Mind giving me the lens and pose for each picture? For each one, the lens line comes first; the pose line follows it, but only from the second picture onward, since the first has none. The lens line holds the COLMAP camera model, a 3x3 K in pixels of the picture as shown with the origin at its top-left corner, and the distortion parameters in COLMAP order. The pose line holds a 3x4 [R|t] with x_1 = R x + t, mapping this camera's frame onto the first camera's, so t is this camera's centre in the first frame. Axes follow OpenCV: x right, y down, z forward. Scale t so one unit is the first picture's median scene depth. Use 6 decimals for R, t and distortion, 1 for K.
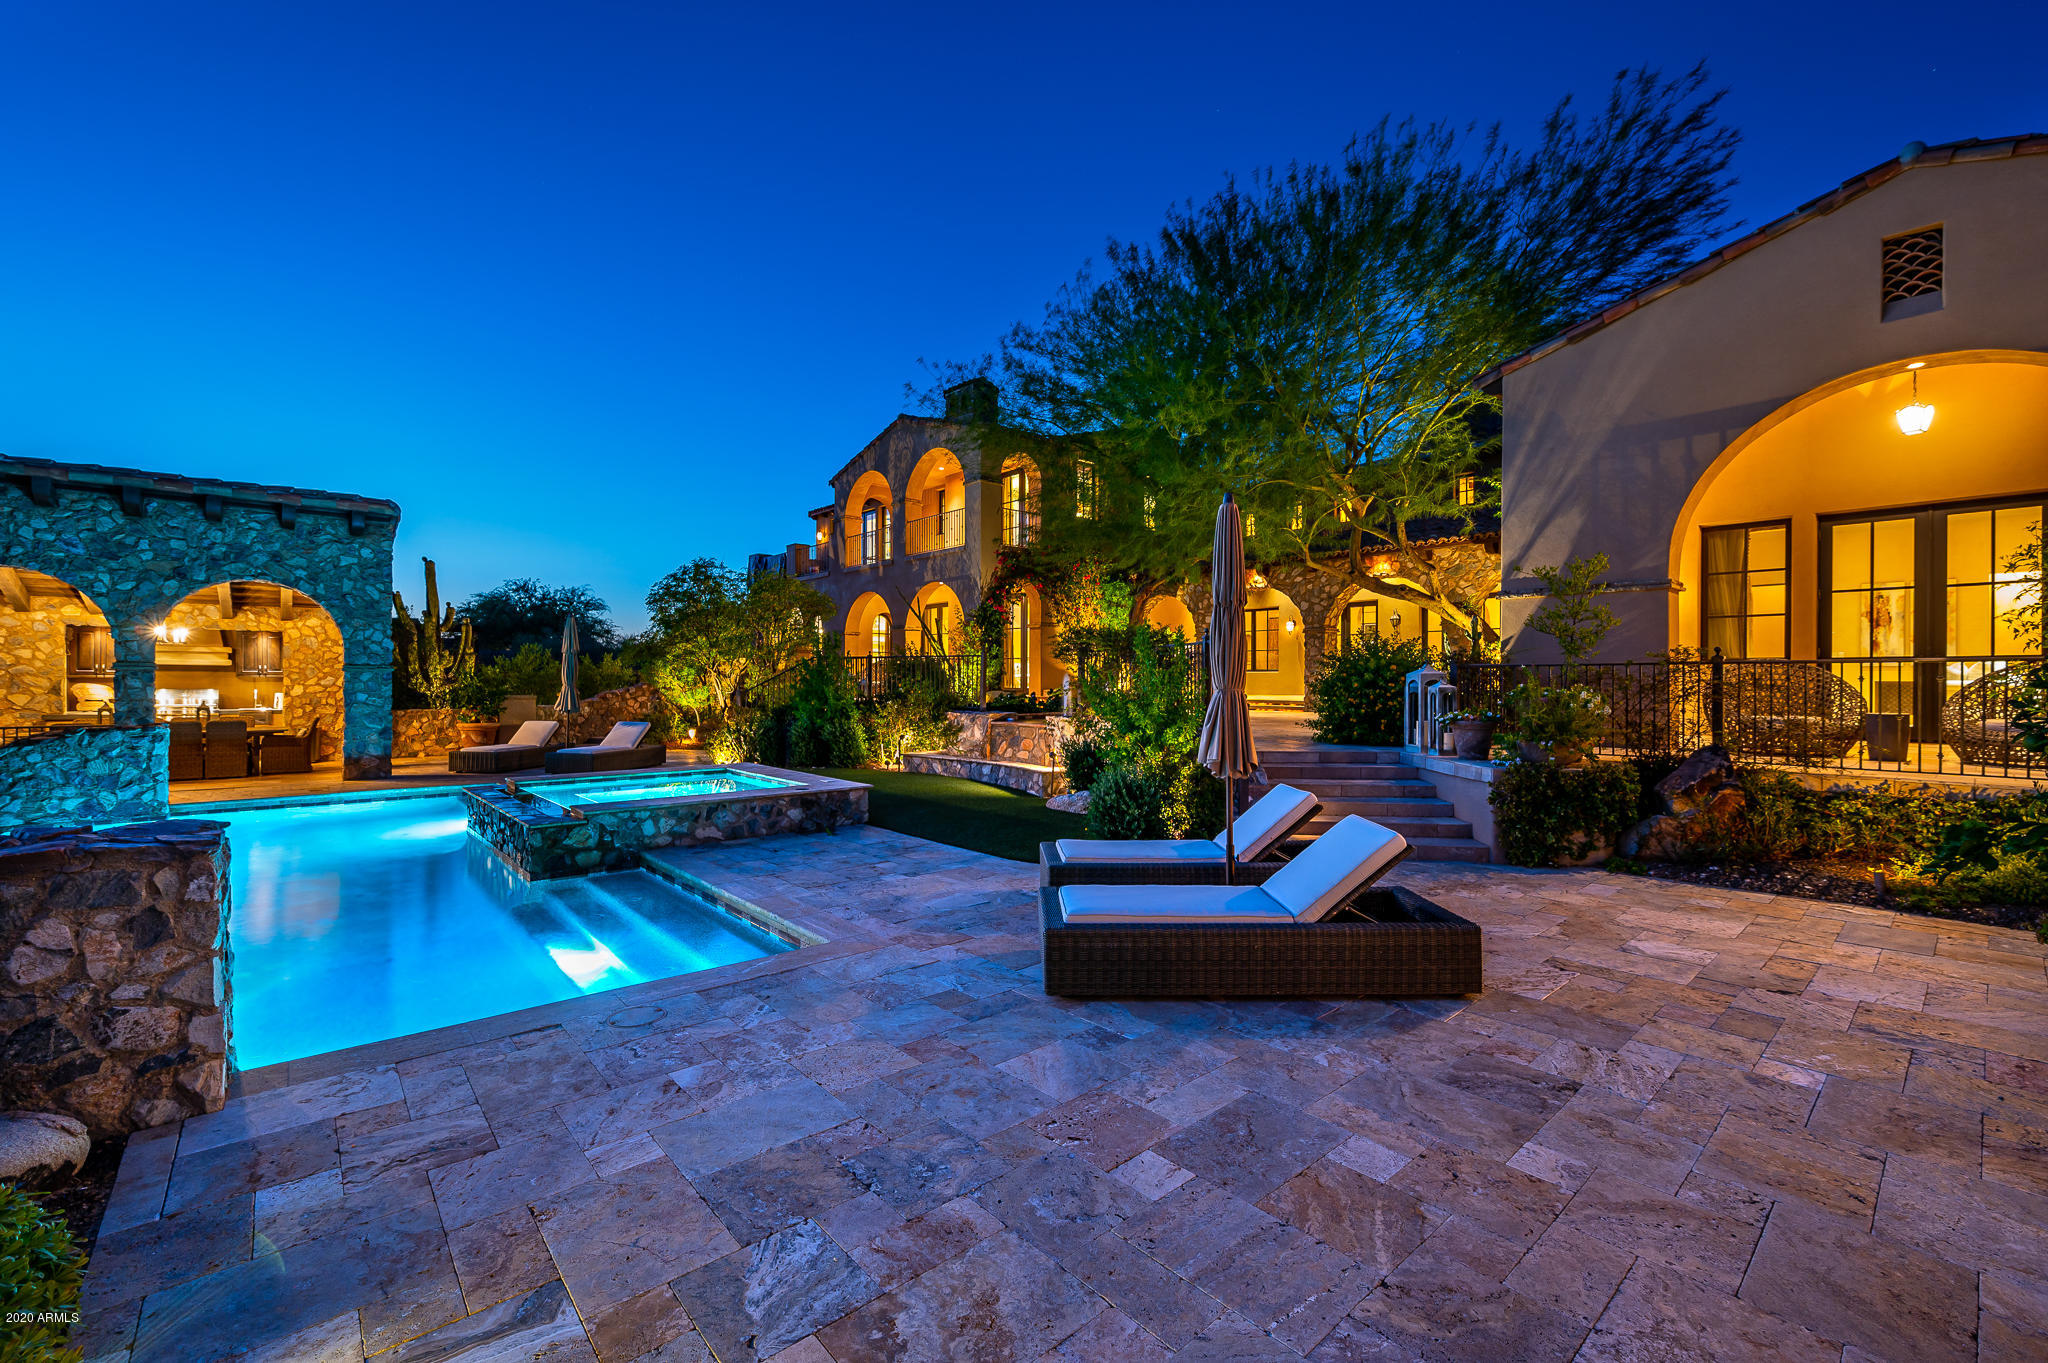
lens RADIAL K [[859.7, 0, 1021.0], [0, 859.7, 684.9], [0, 0, 1]] dist [0.002298, 0.000030]
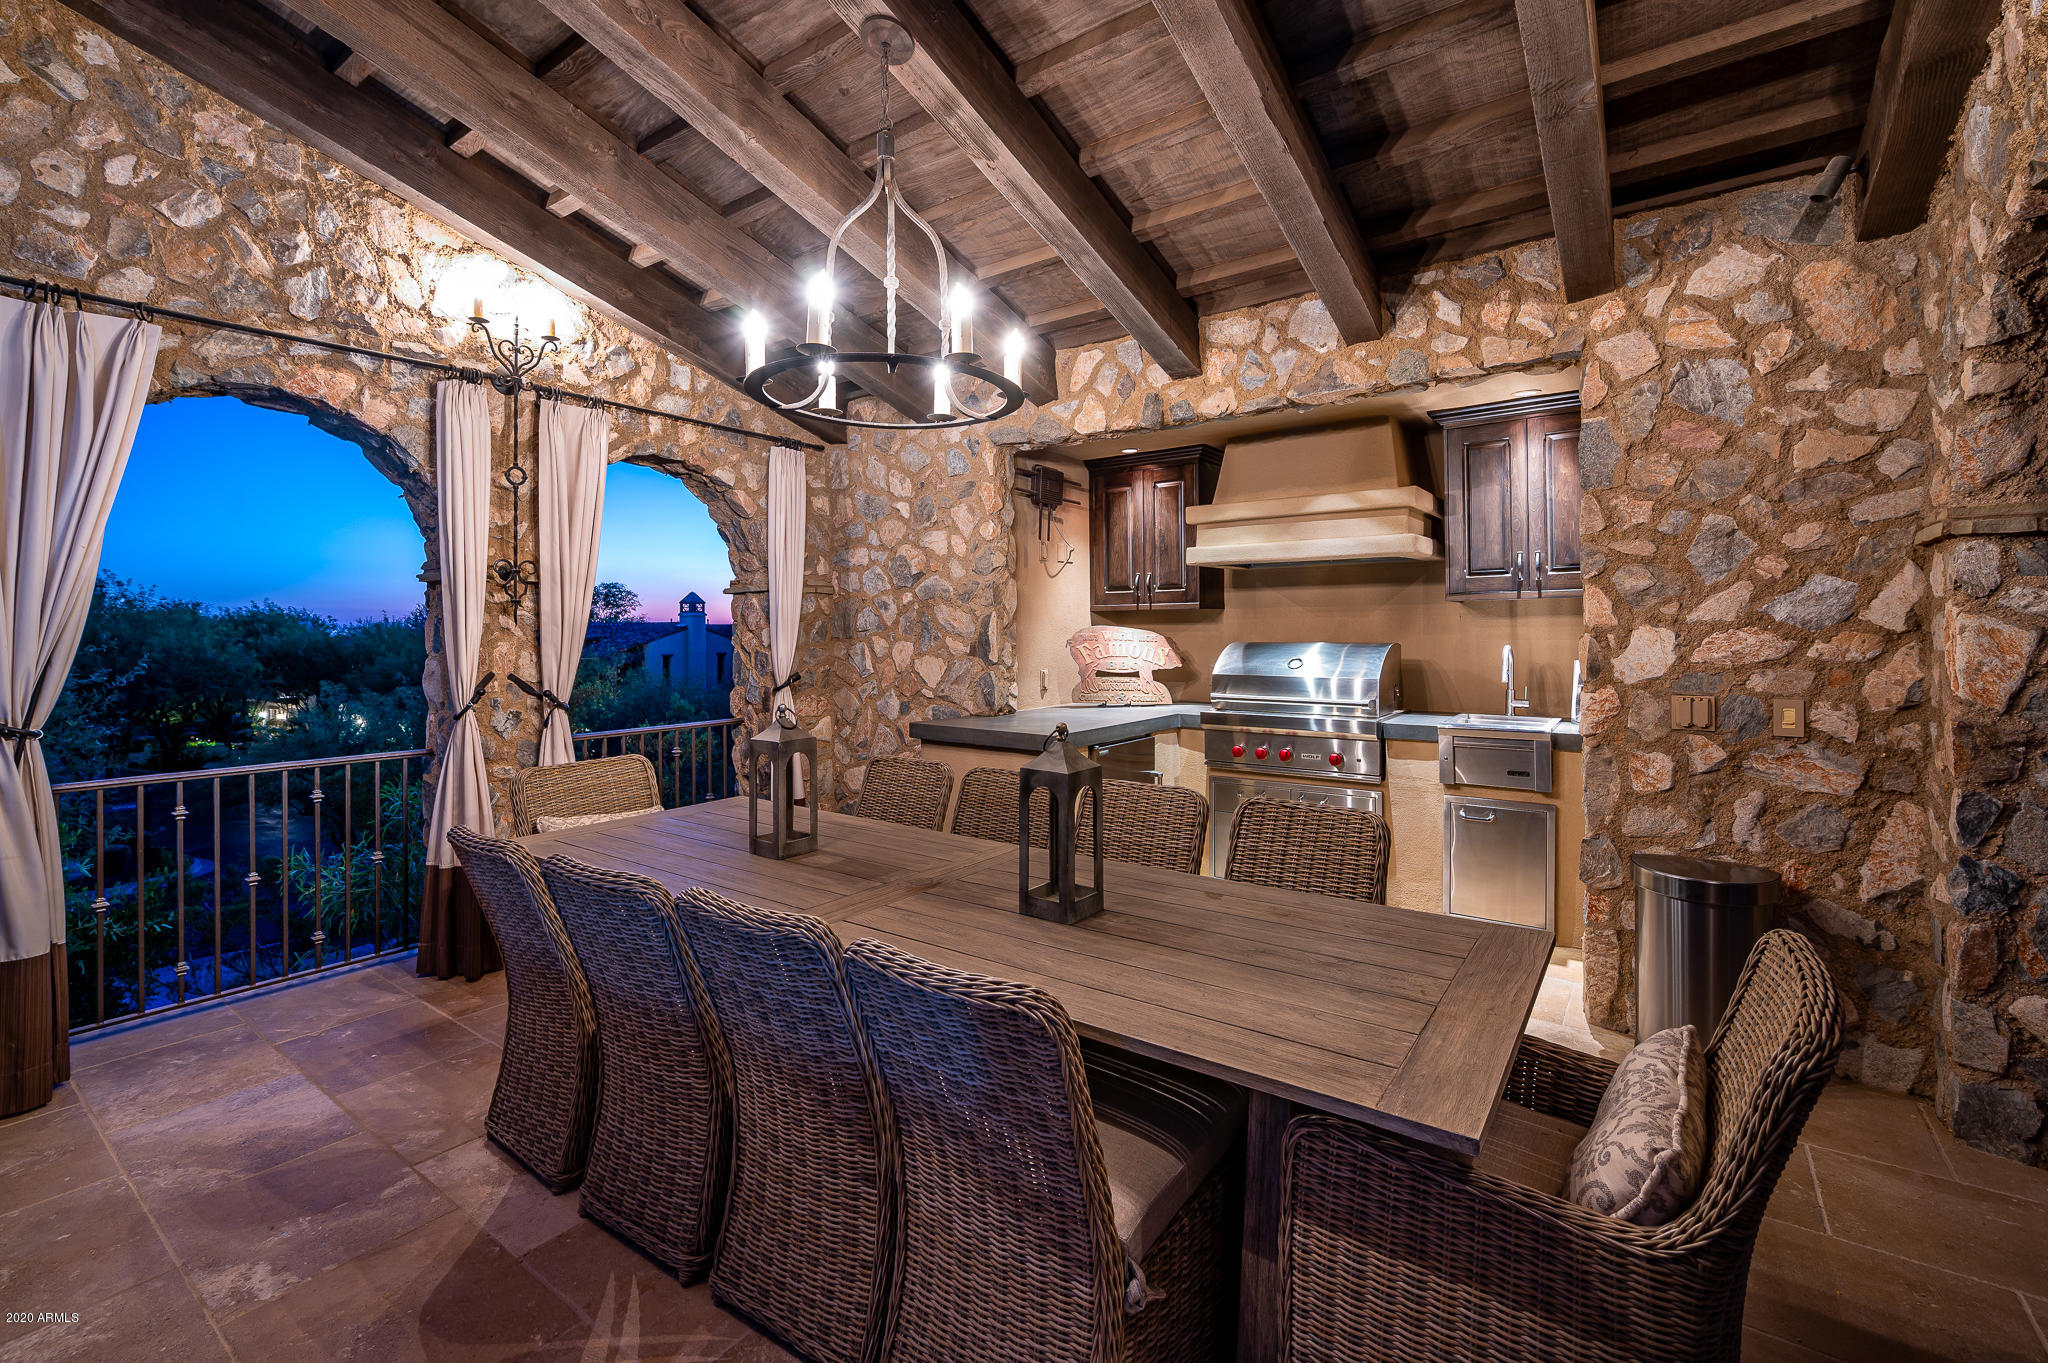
lens RADIAL K [[859.7, 0, 1041.0], [0, 859.7, 631.2], [0, 0, 1]] dist [0.002298, 0.000030]
pose [[0.236223, -0.005150, -0.971685, -0.948233], [0.003095, 0.999985, -0.004547, 0.002842], [0.971694, -0.001934, 0.236236, 1.138458]]
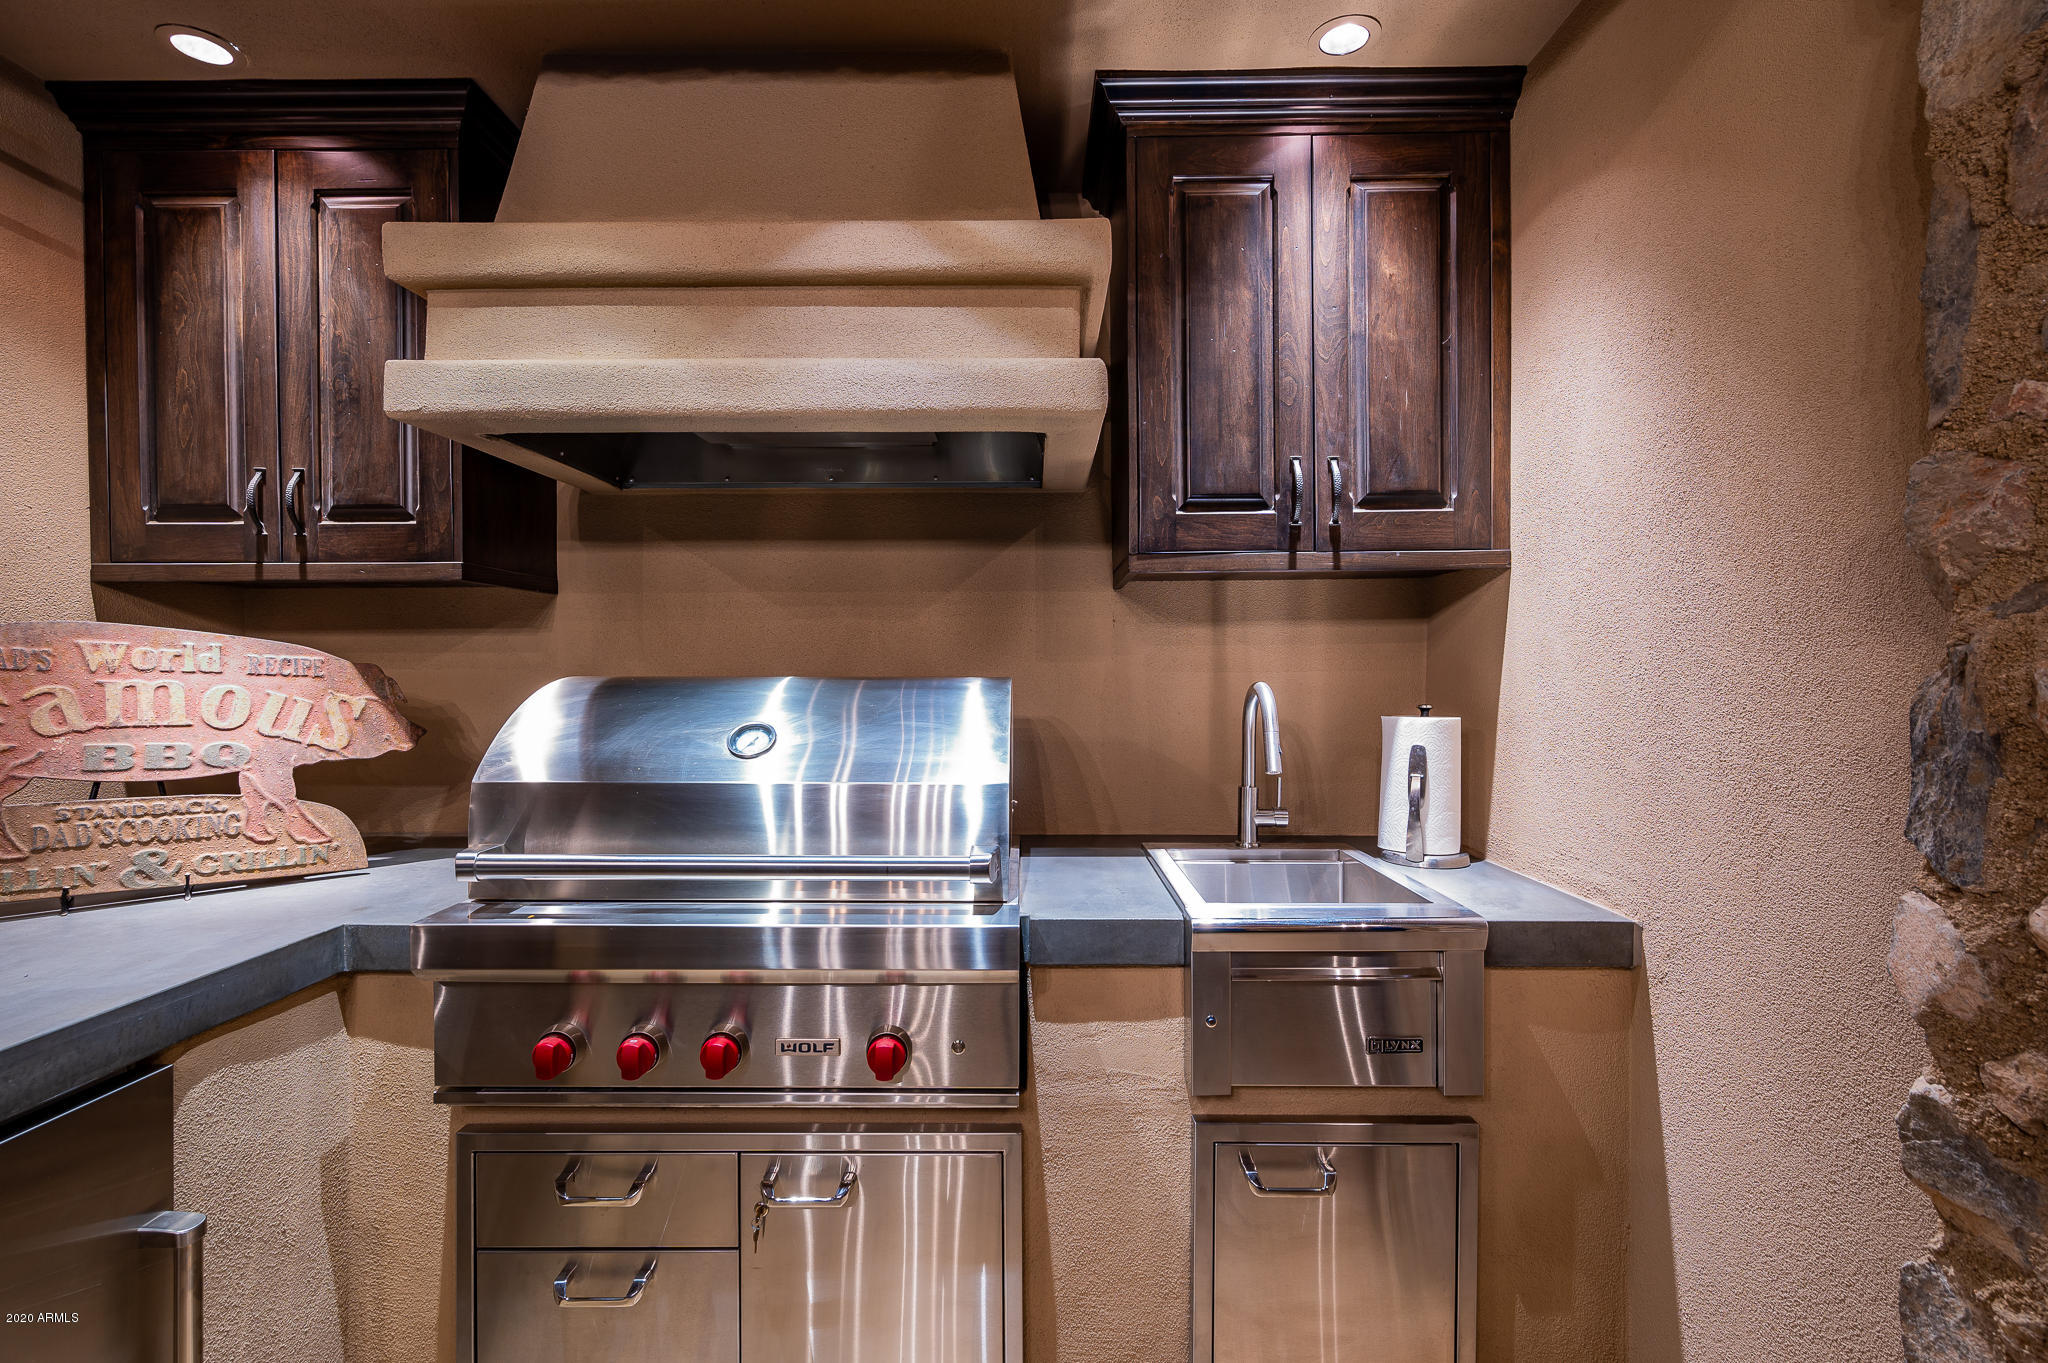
lens RADIAL K [[950.3, 0, 1020.5], [0, 950.3, 675.5], [0, 0, 1]] dist [0.000883, 0.000216]
pose [[0.744035, -0.001661, -0.668138, -1.180687], [0.001029, 0.999999, -0.001340, 0.006785], [0.668140, 0.000309, 0.744036, 1.266822]]
